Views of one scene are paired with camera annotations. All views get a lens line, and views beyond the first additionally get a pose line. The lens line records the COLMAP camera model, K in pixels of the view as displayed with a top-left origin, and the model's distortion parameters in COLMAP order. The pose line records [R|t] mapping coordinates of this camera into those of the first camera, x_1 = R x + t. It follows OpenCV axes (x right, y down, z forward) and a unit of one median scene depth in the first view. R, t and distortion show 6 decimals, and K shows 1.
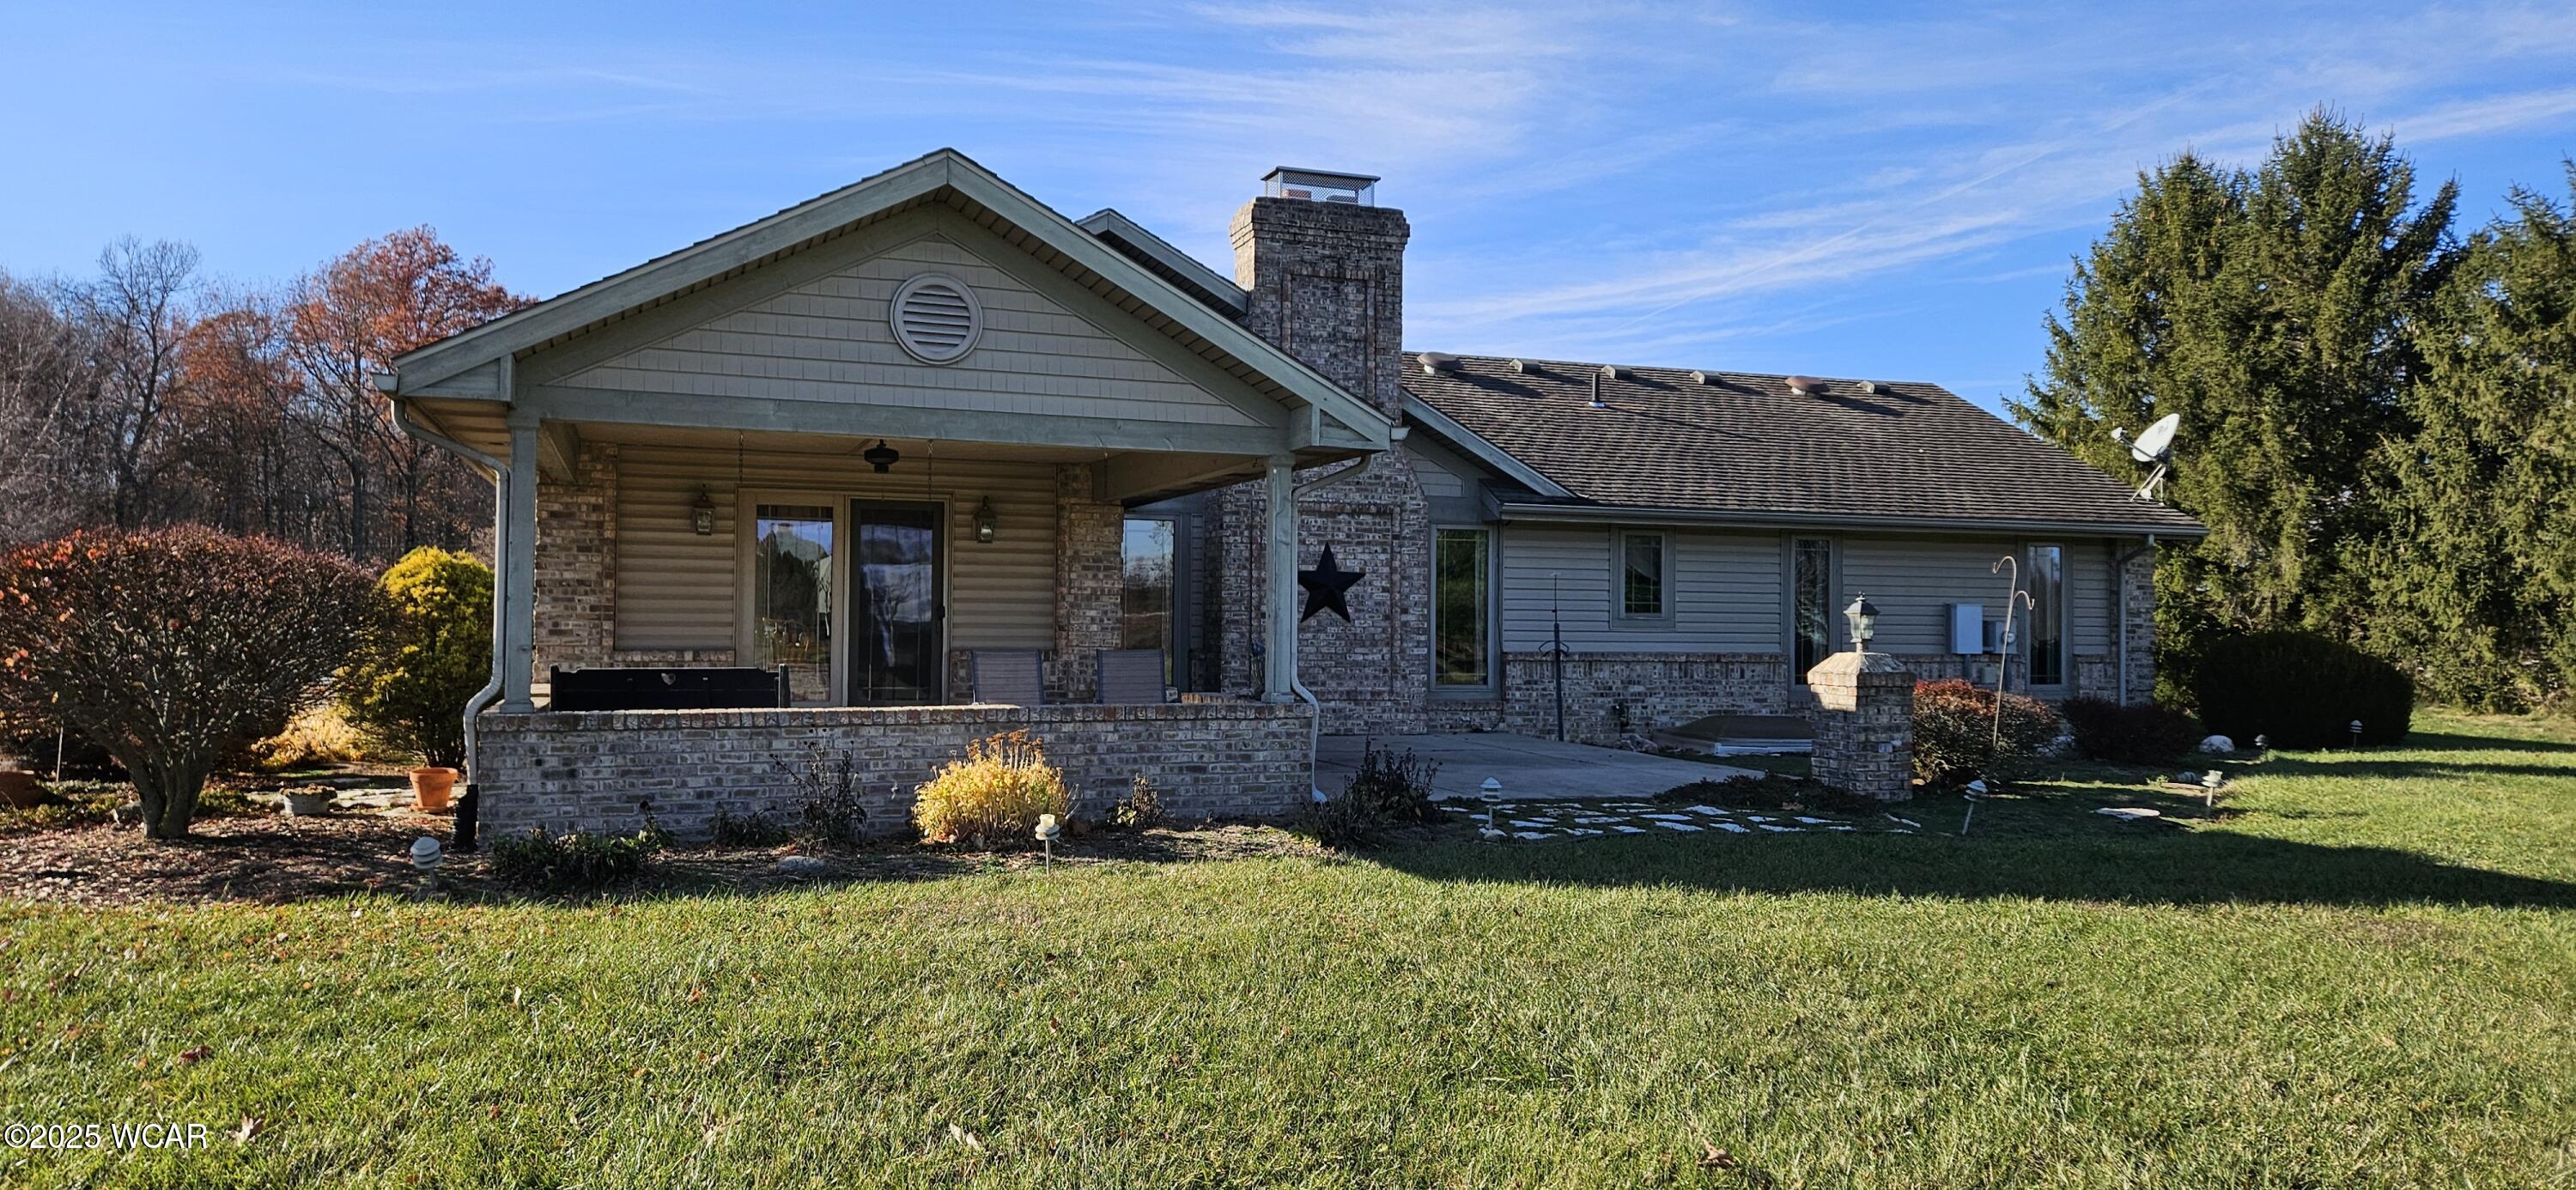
lens RADIAL K [[1695.9, 0, 1288.0], [0, 1695.9, 595.0], [0, 0, 1]] dist [0.096028, -0.077926]
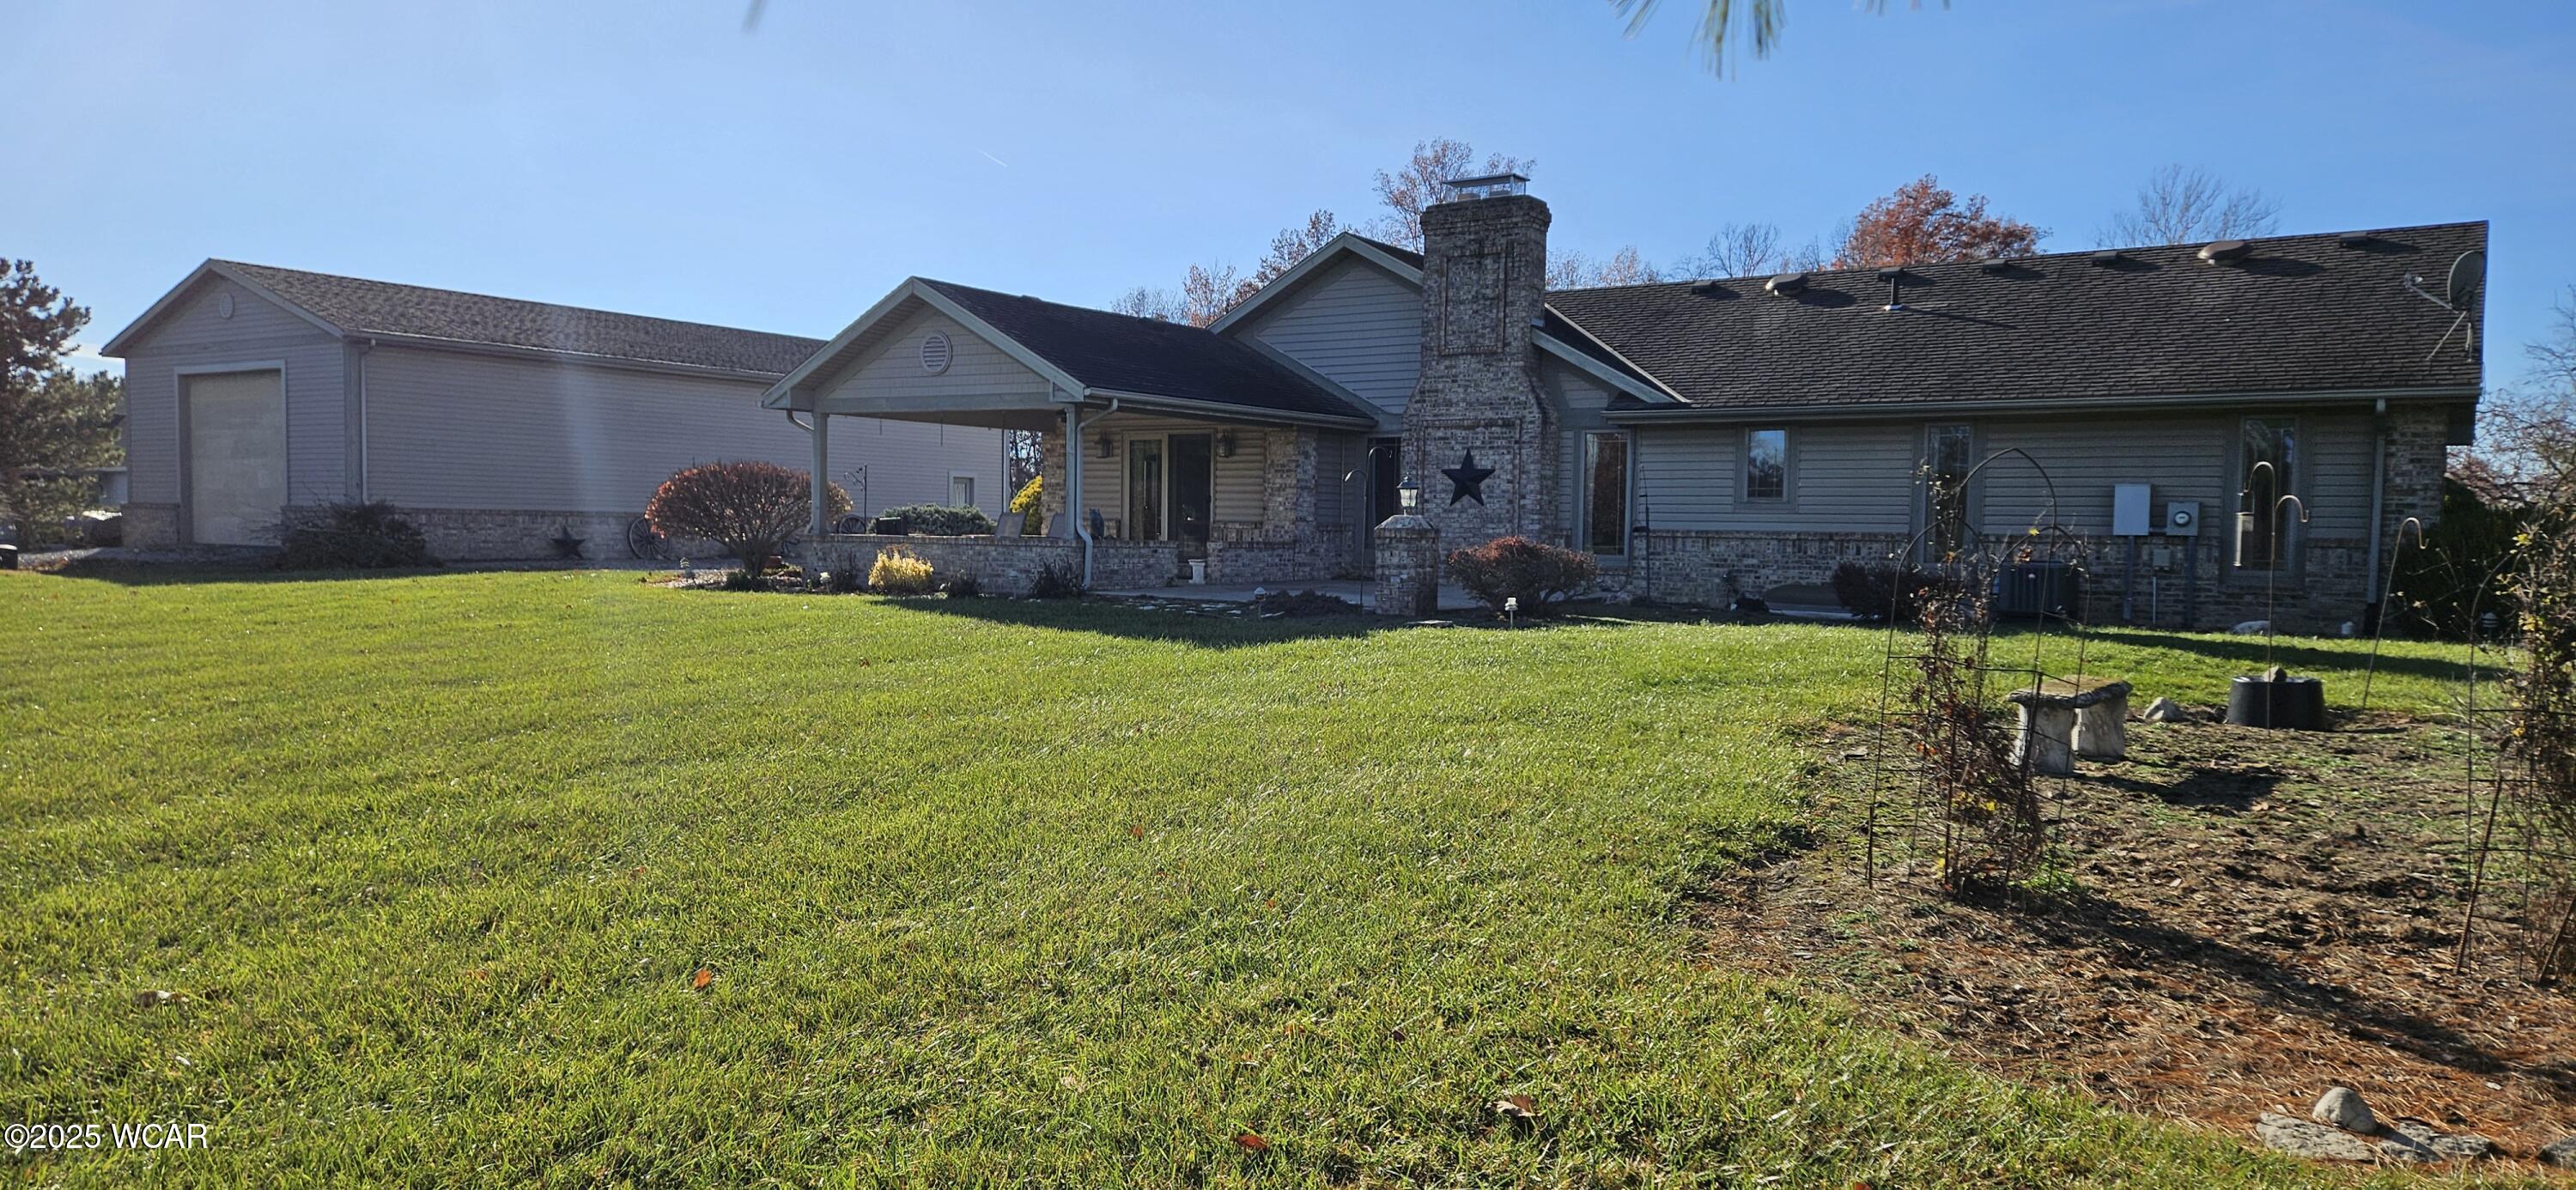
lens RADIAL K [[1695.9, 0, 1288.0], [0, 1695.9, 595.0], [0, 0, 1]] dist [0.096028, -0.077926]
pose [[0.608263, 0.032357, -0.793076, 1.031039], [0.003700, 0.999042, 0.043598, 0.027715], [0.793727, -0.029454, 0.607561, 0.031996]]
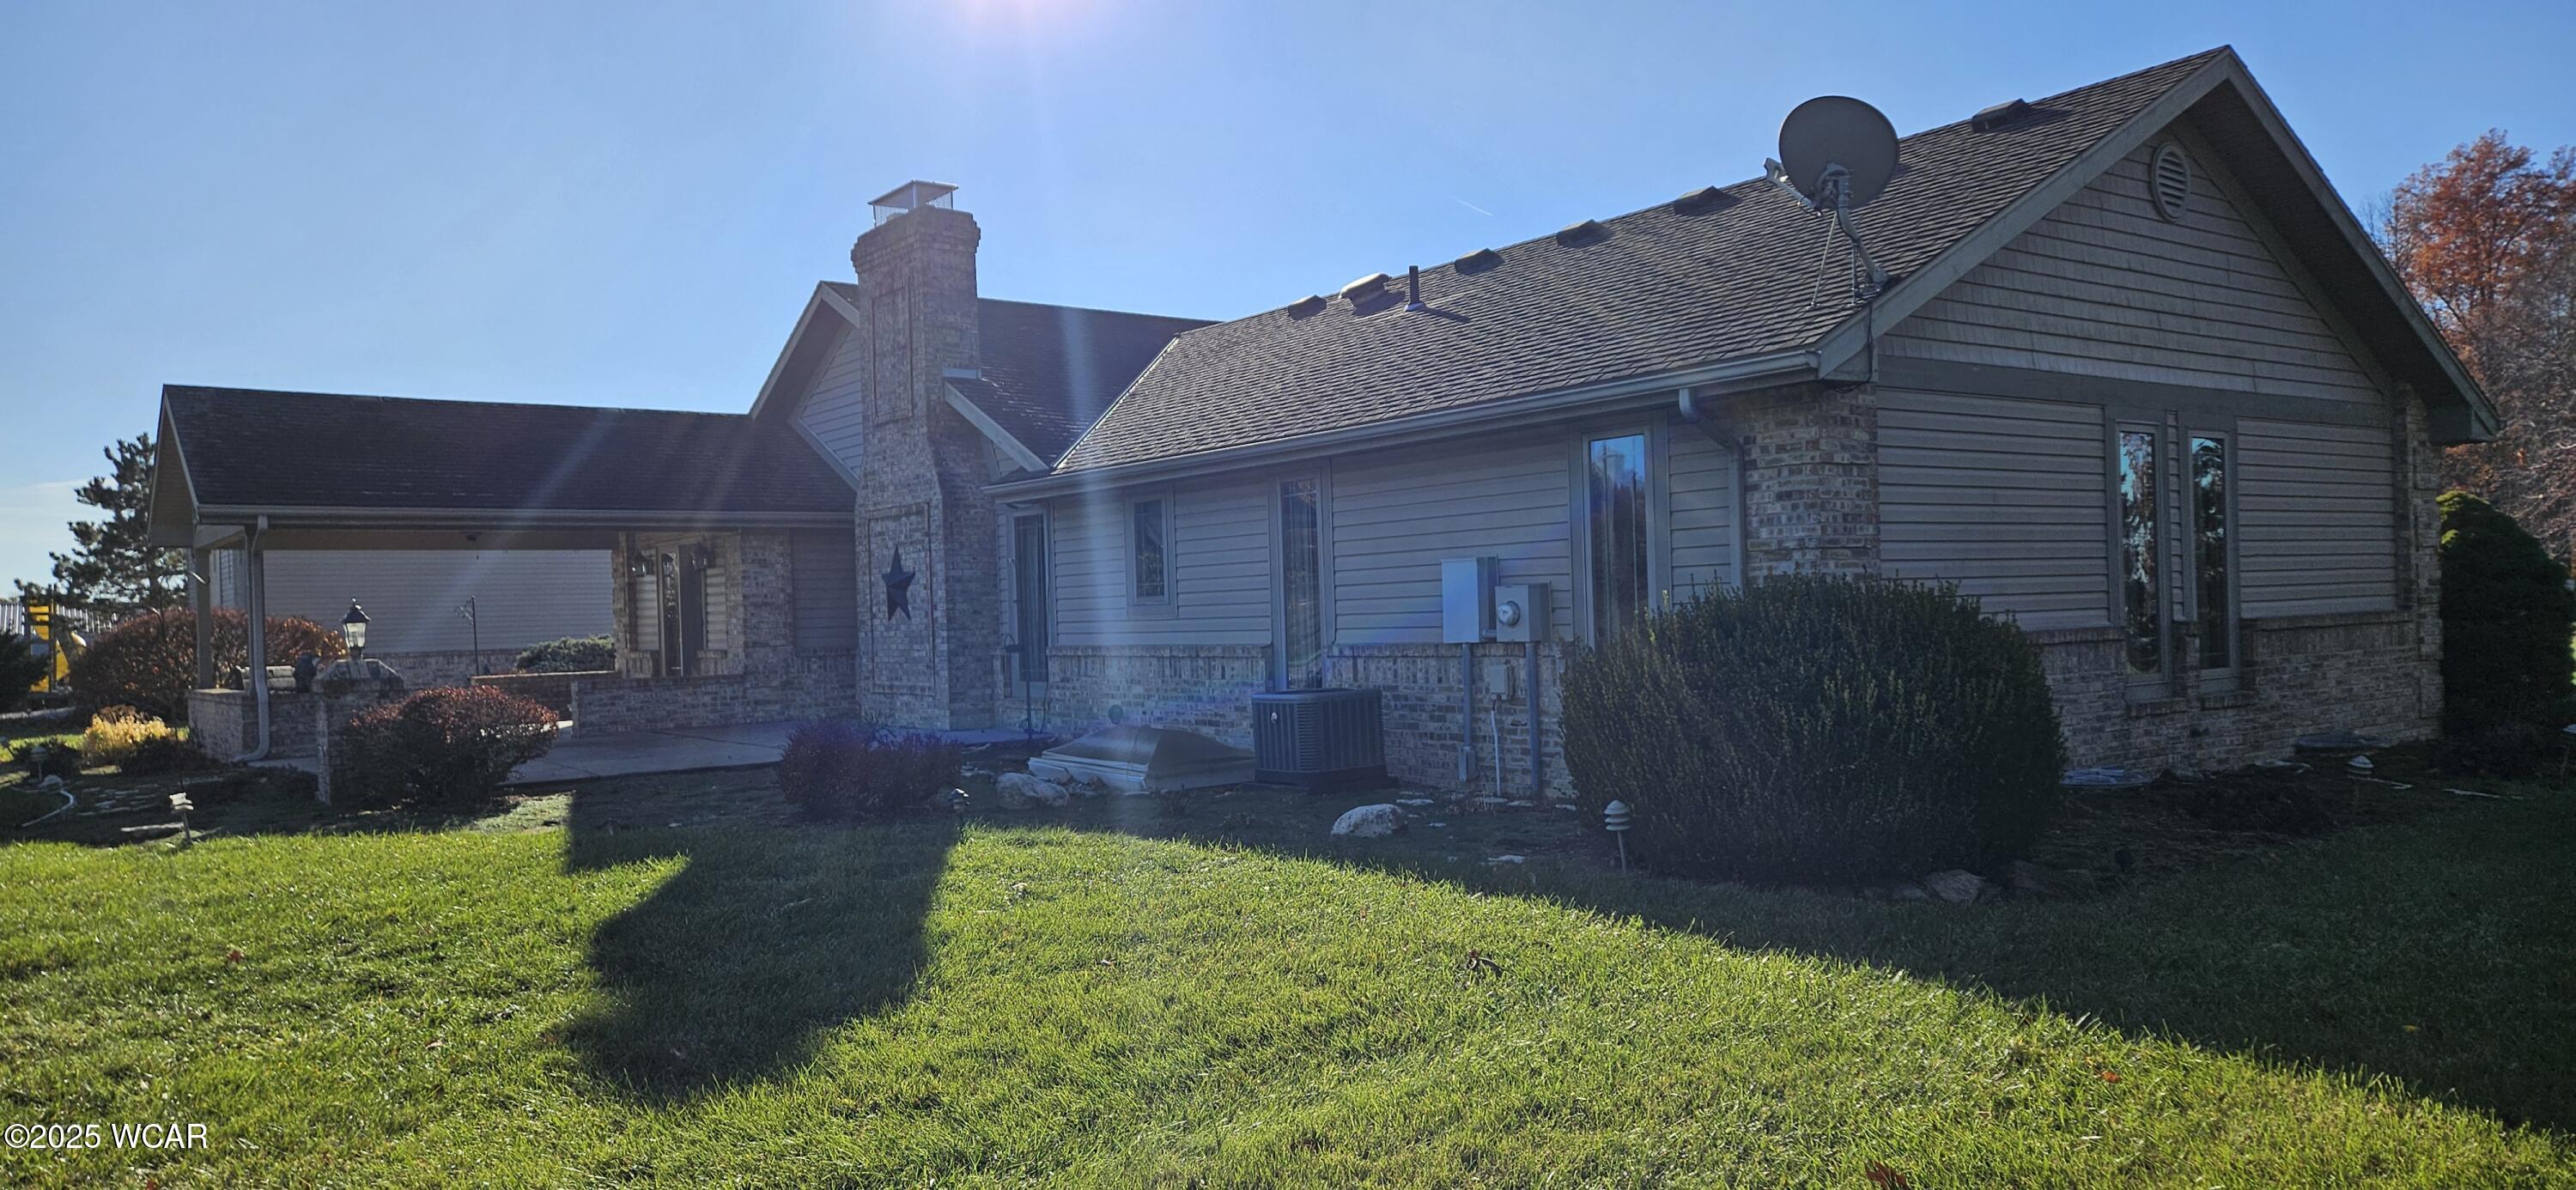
lens RADIAL K [[1708.7, 0, 1277.9], [0, 1708.7, 592.9], [0, 0, 1]] dist [0.092077, -0.078555]
pose [[0.305719, -0.032146, -0.951579, 1.099110], [0.048371, 0.998664, -0.018196, 0.029262], [0.950892, -0.040466, 0.306865, 0.886699]]
